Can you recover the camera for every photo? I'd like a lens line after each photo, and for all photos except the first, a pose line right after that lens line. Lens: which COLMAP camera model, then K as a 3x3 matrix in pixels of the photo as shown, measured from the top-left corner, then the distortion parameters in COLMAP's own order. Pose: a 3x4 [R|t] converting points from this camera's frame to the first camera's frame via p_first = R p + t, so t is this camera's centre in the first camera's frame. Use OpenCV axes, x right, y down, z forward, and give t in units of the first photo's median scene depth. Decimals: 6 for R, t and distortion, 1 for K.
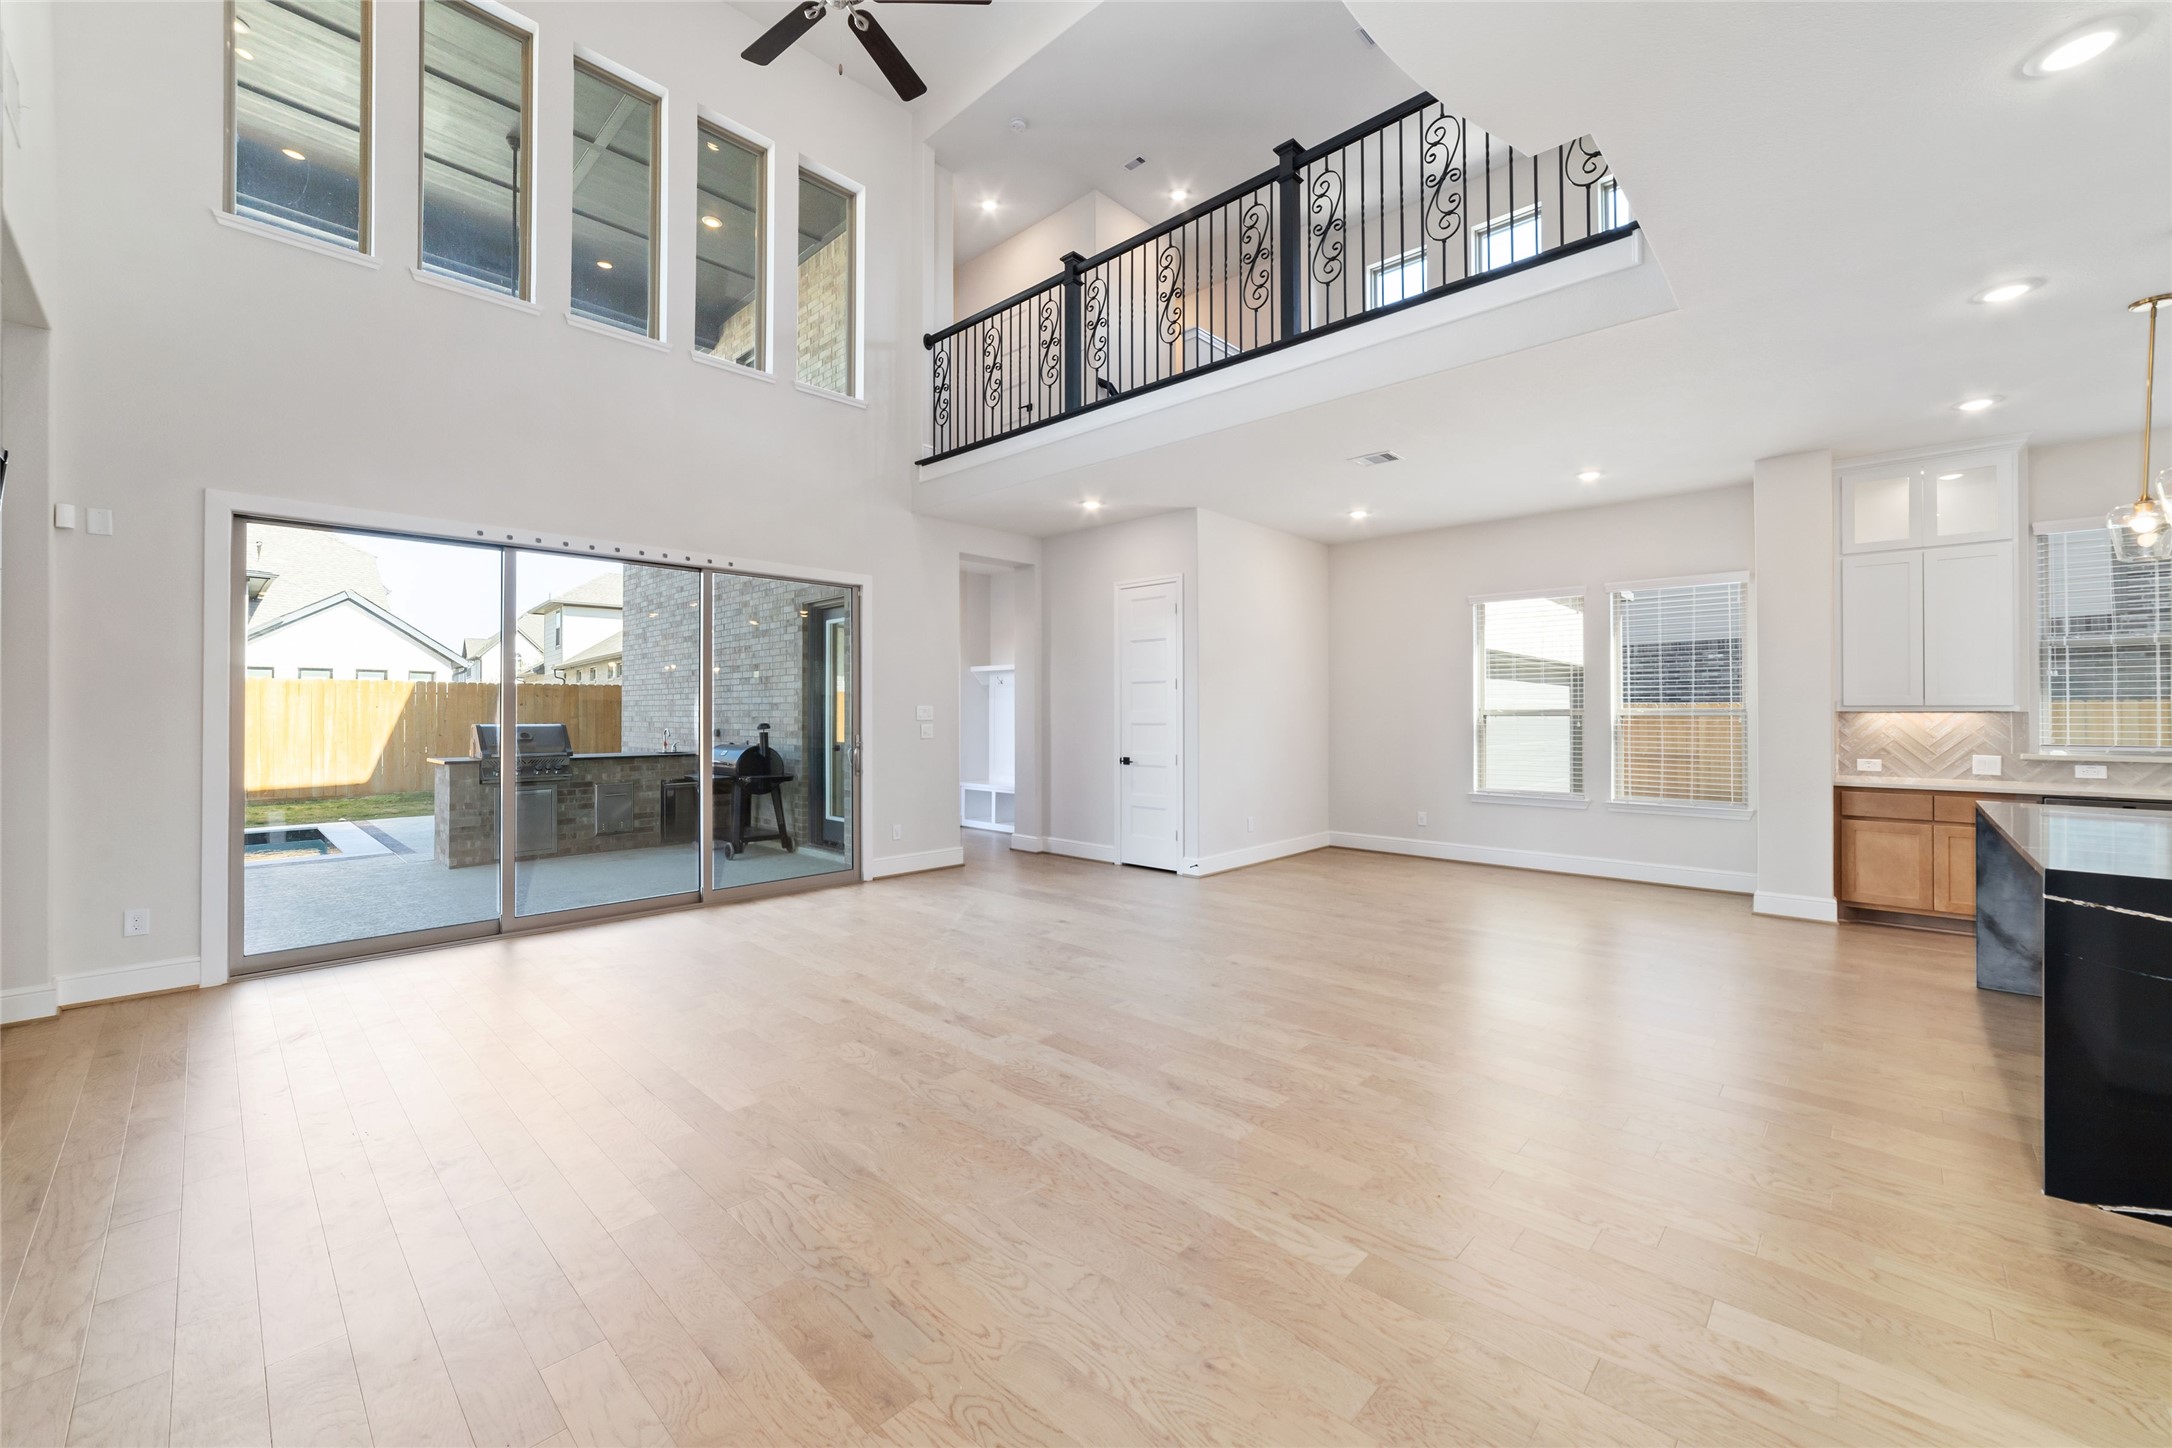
lens RADIAL K [[850.0, 0, 1078.4], [0, 850.0, 685.1], [0, 0, 1]] dist [0.059633, 0.000066]
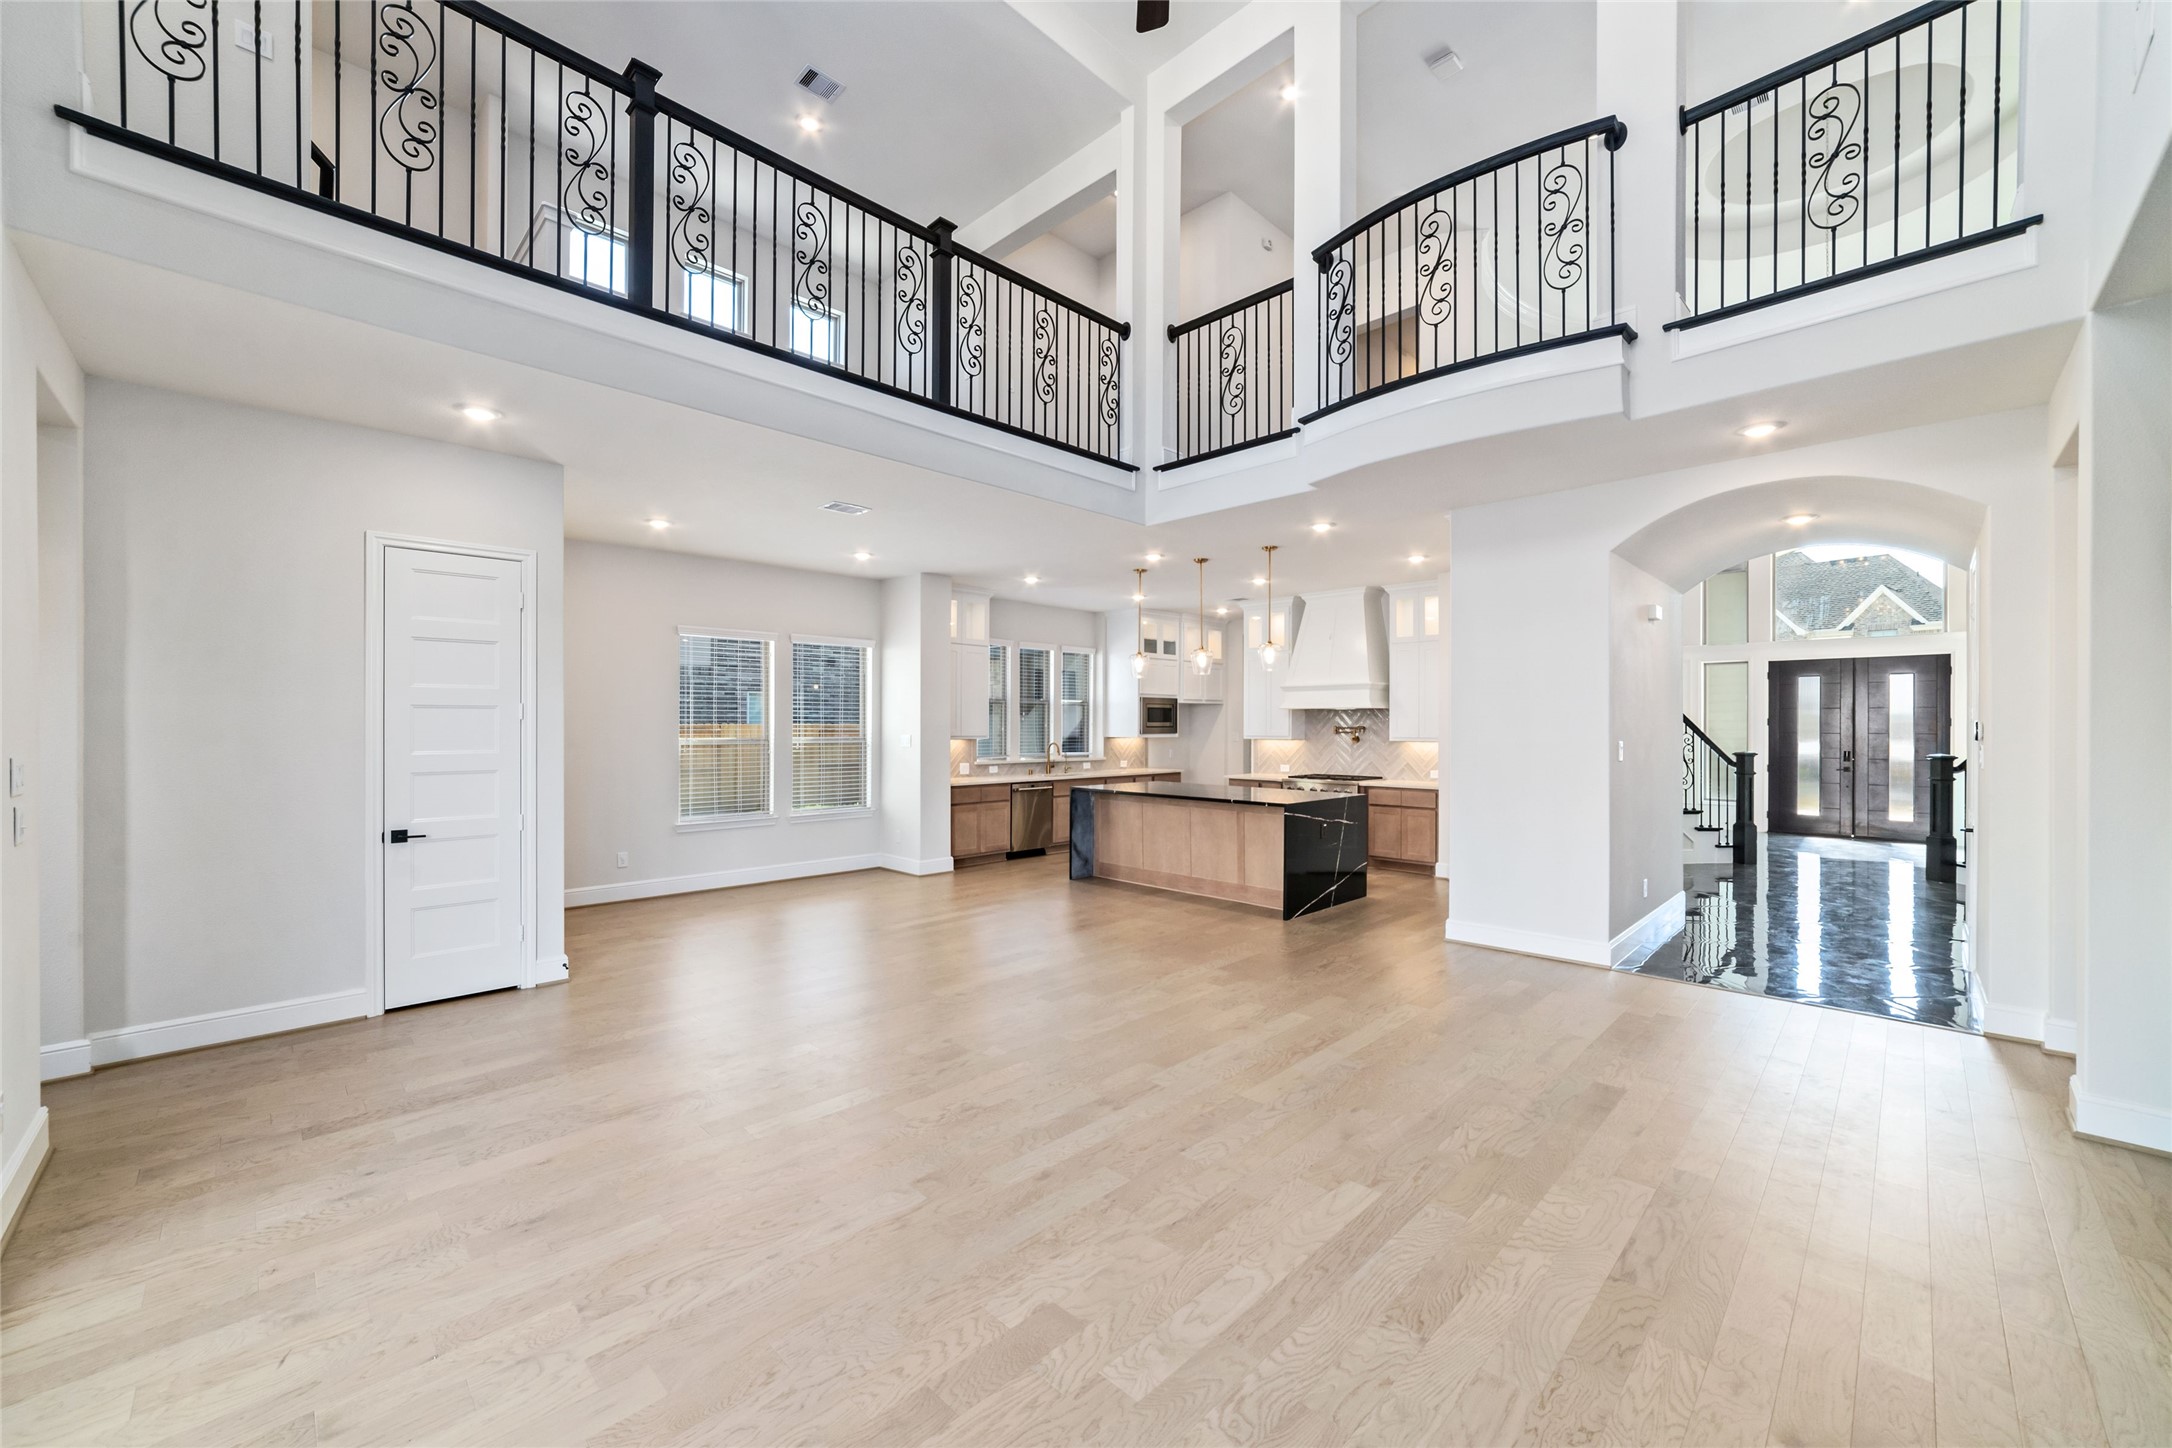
lens RADIAL K [[829.8, 0, 1093.2], [0, 829.8, 728.7], [0, 0, 1]] dist [-0.007566, 0.000257]
pose [[0.006837, 0.013950, 0.999879, -0.946017], [-0.036275, 0.999248, -0.013694, 0.009996], [-0.999318, -0.036177, 0.007338, 0.960163]]
